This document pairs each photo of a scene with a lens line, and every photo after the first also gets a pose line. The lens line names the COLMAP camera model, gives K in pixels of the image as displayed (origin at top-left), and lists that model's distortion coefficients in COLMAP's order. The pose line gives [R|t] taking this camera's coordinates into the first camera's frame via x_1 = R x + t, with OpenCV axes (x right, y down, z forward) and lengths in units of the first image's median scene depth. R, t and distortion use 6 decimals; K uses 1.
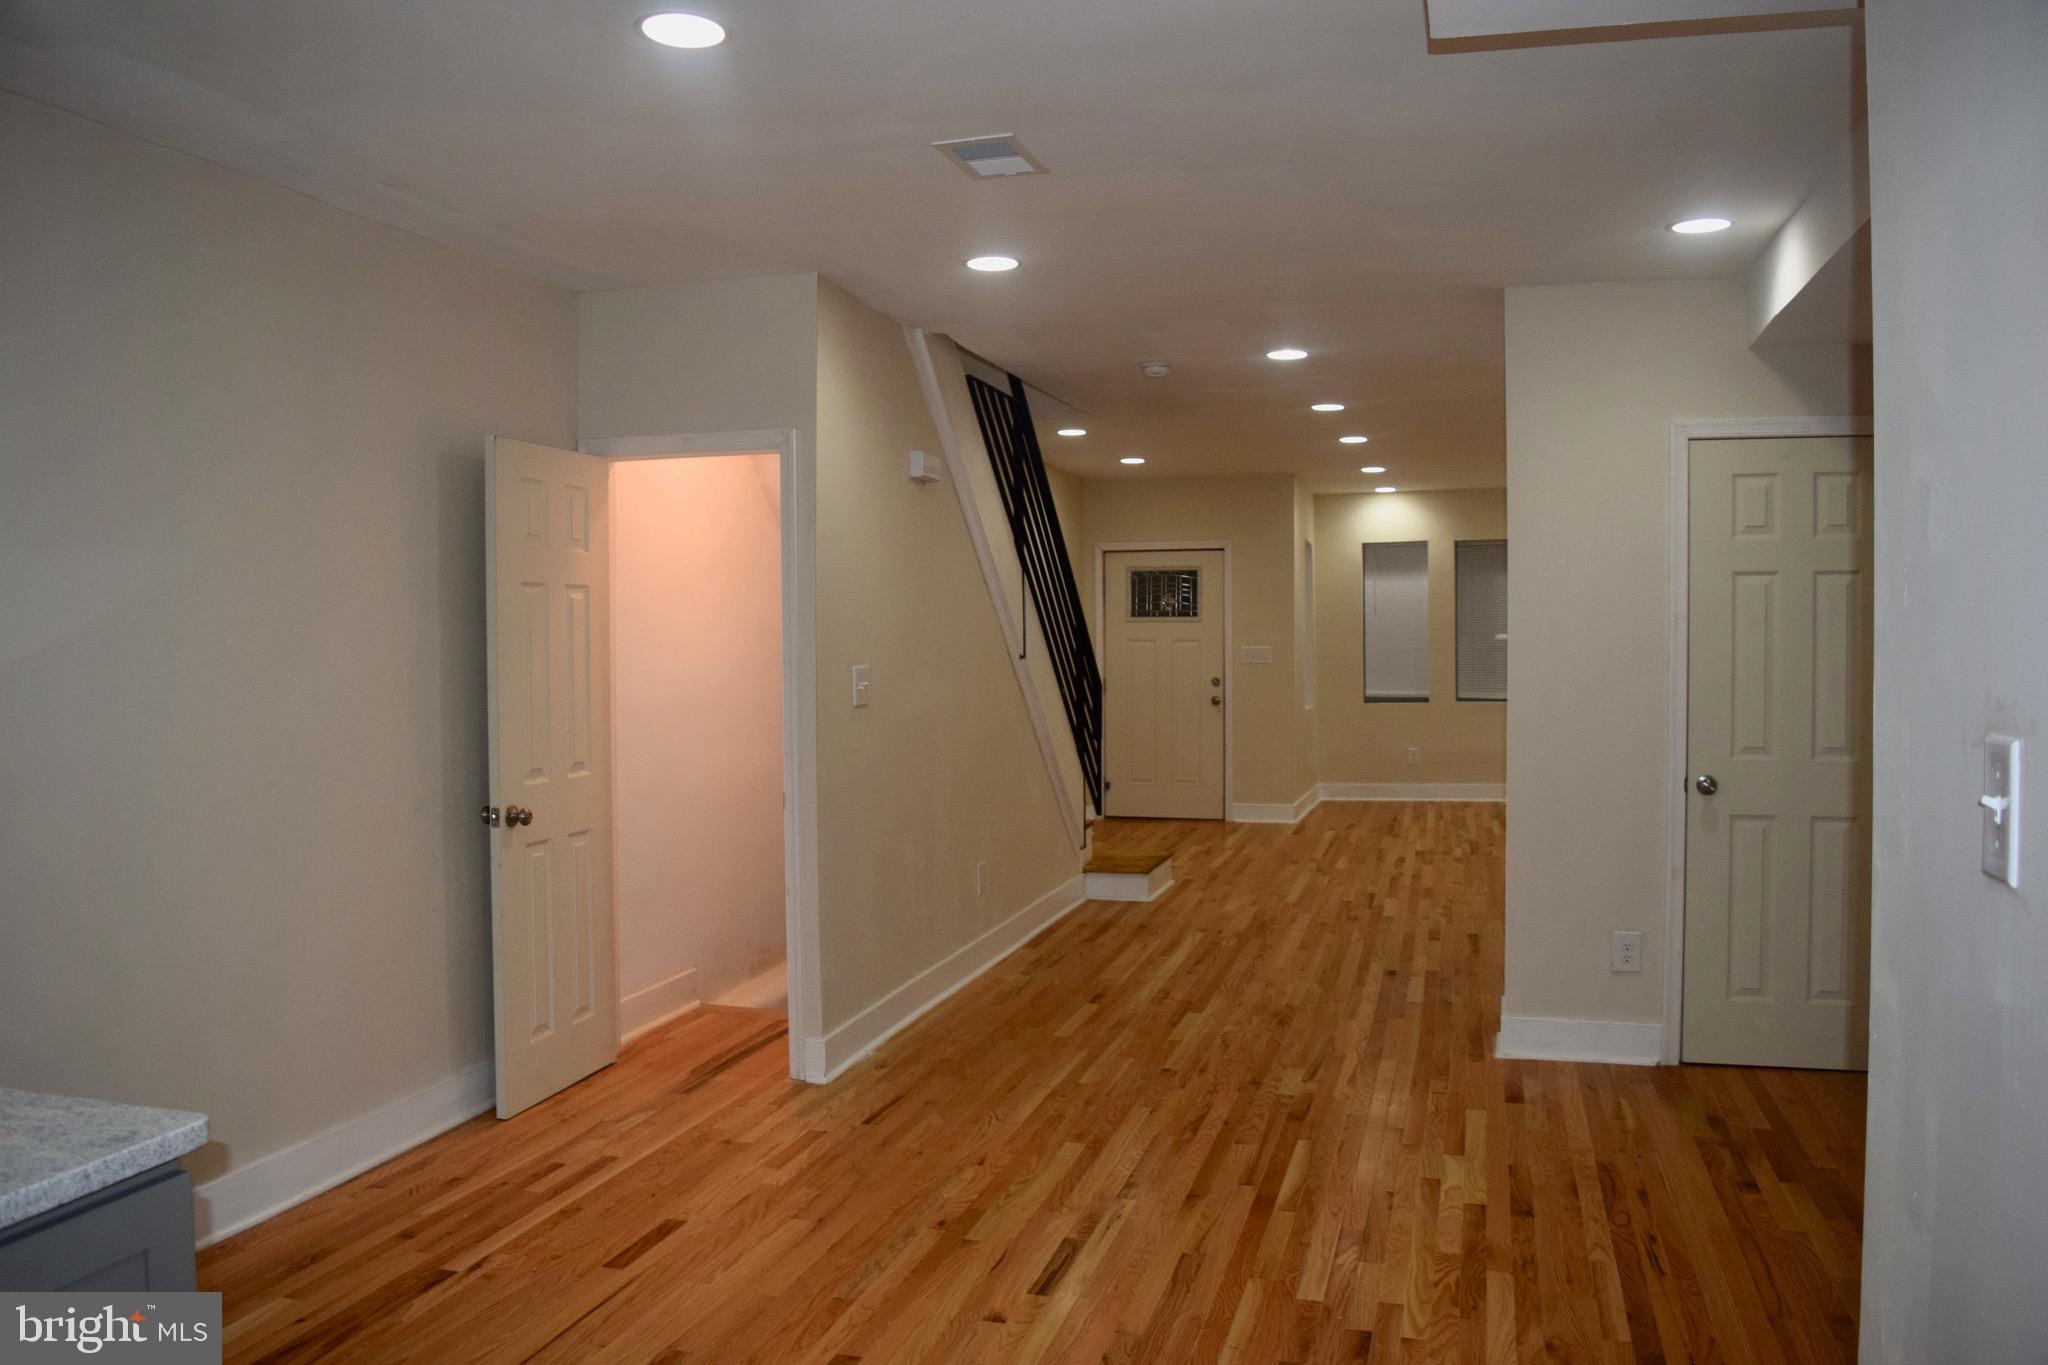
lens RADIAL K [[1623.2, 0, 1024.1], [0, 1623.2, 681.1], [0, 0, 1]] dist [-0.067964, 0.000291]
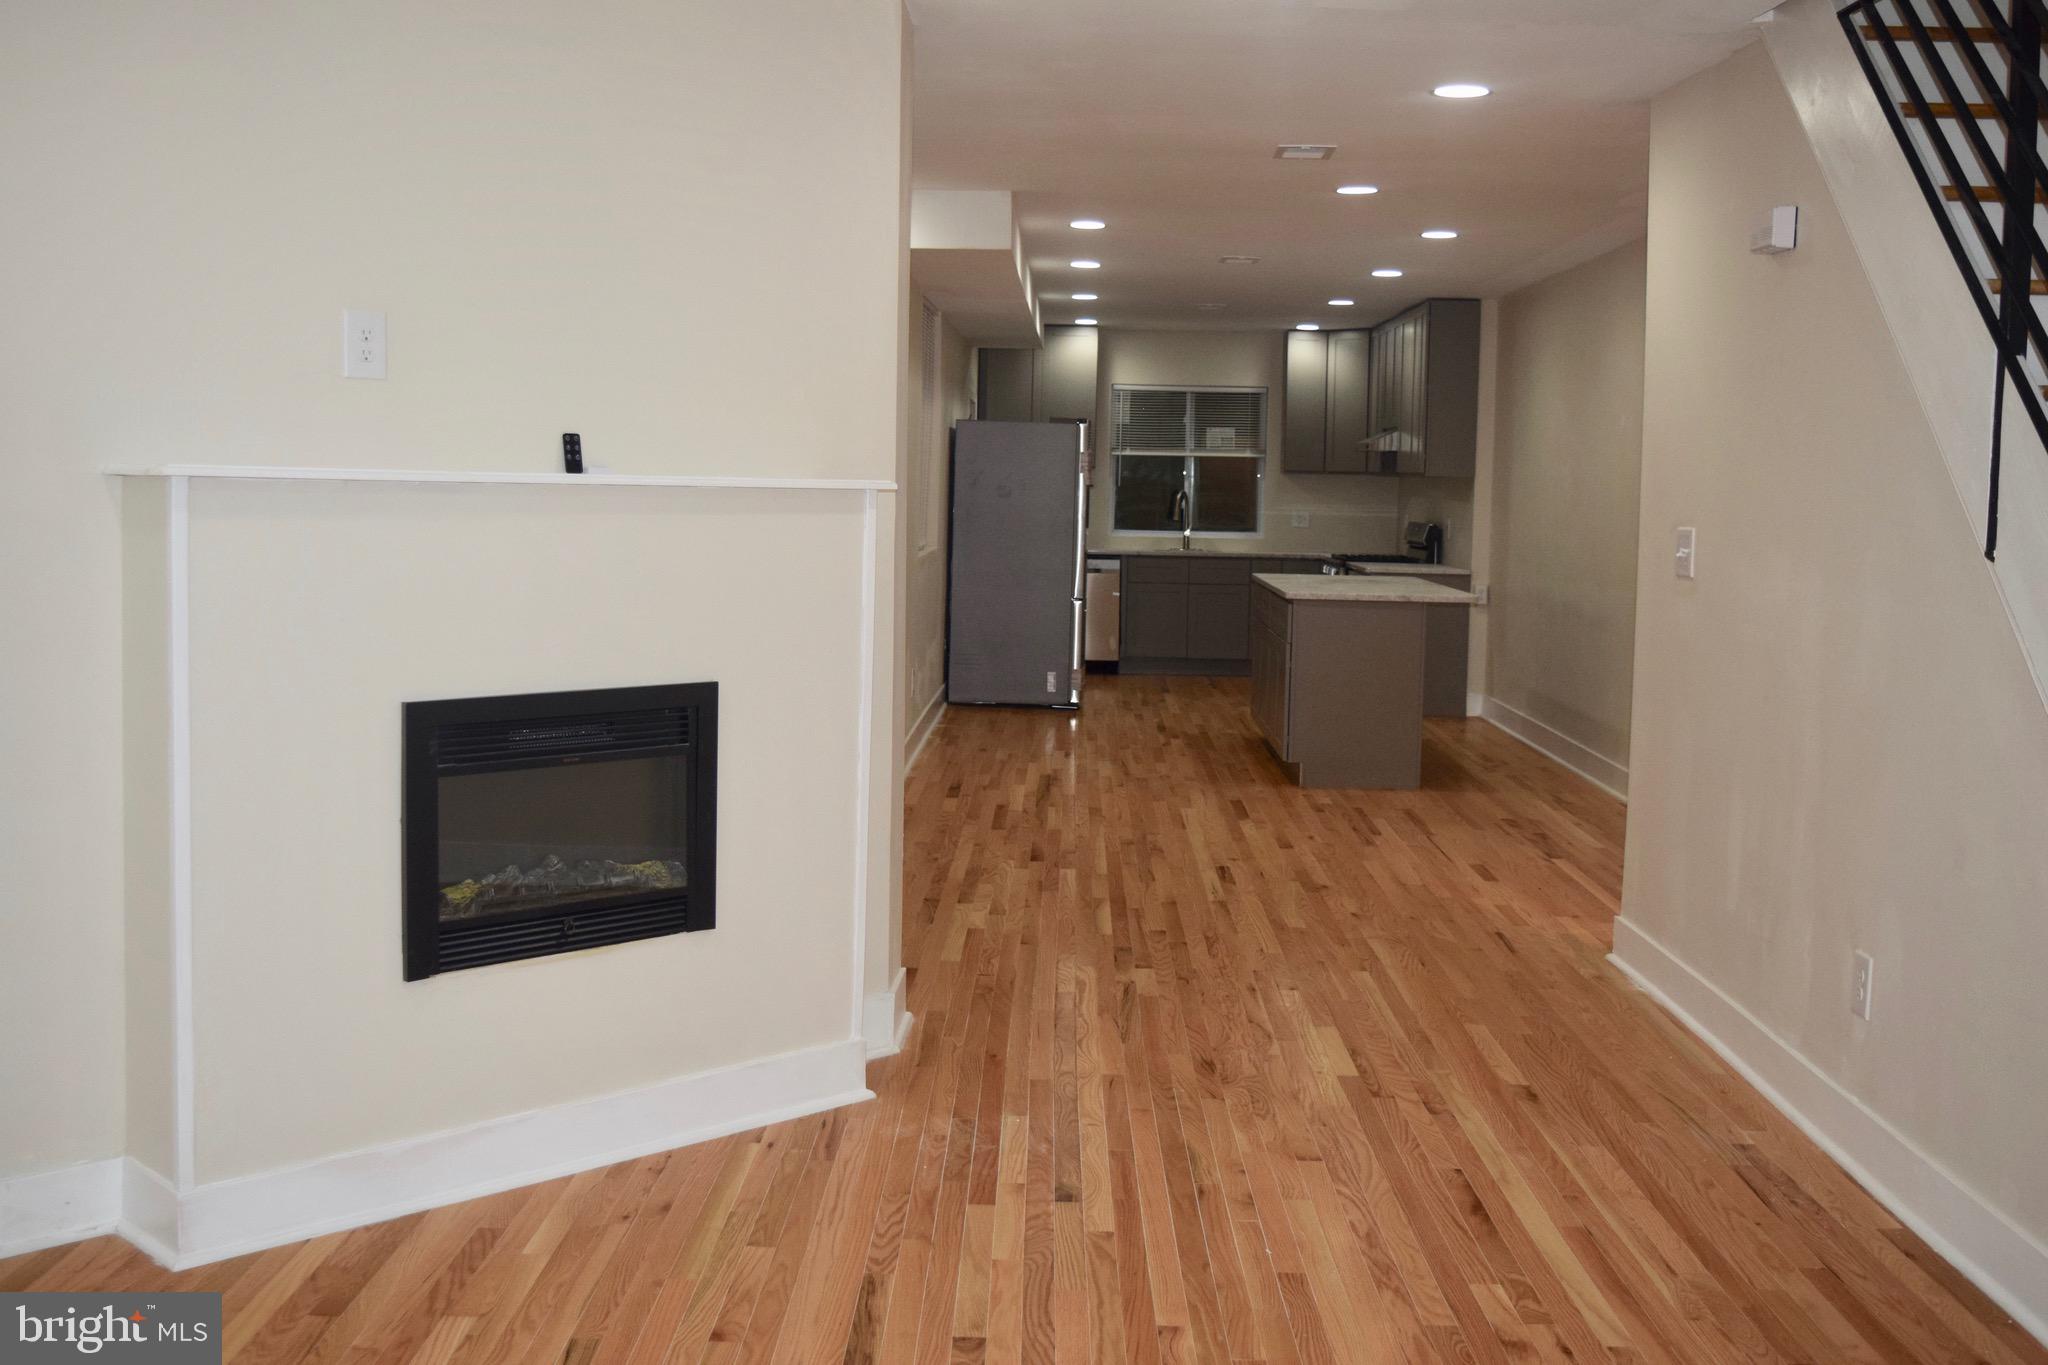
lens RADIAL K [[2039.8, 0, 1040.2], [0, 2039.8, 677.2], [0, 0, 1]] dist [-0.021680, 0.000000]
pose [[-0.967063, 0.015888, -0.254041, 0.217809], [-0.018149, 0.991206, 0.131080, -0.028693], [0.253890, 0.131373, -0.958270, 0.878742]]
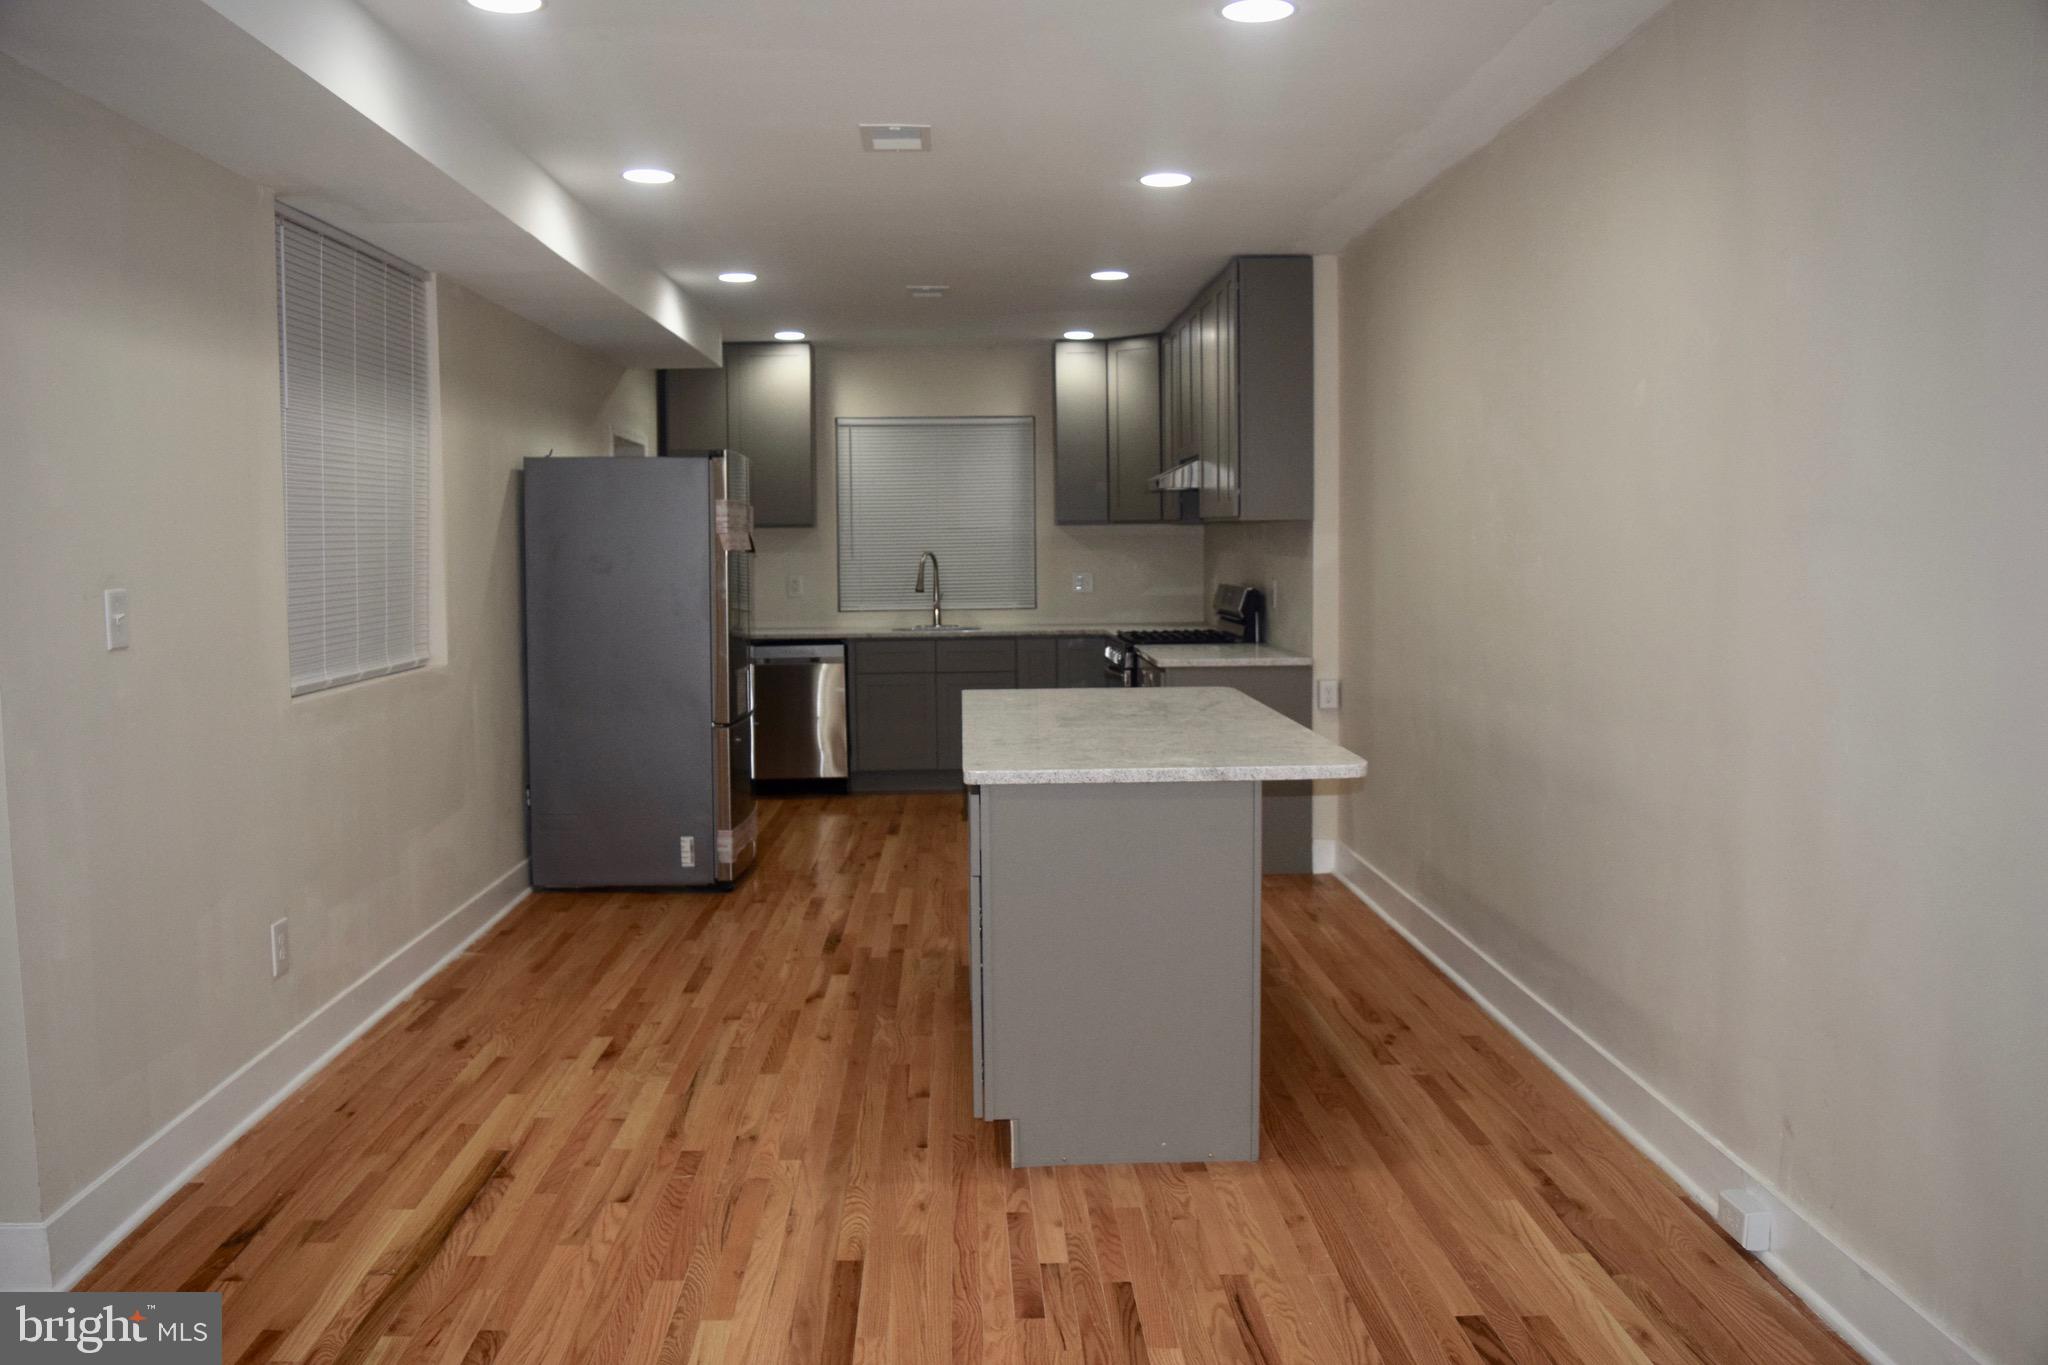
lens RADIAL K [[1623.2, 0, 1013.7], [0, 1623.2, 687.0], [0, 0, 1]] dist [-0.067964, 0.000291]
pose [[-0.952346, 0.048068, -0.301208, 0.004021], [0.010643, 0.992140, 0.124681, -0.010985], [0.304834, 0.115533, -0.945372, 0.422459]]
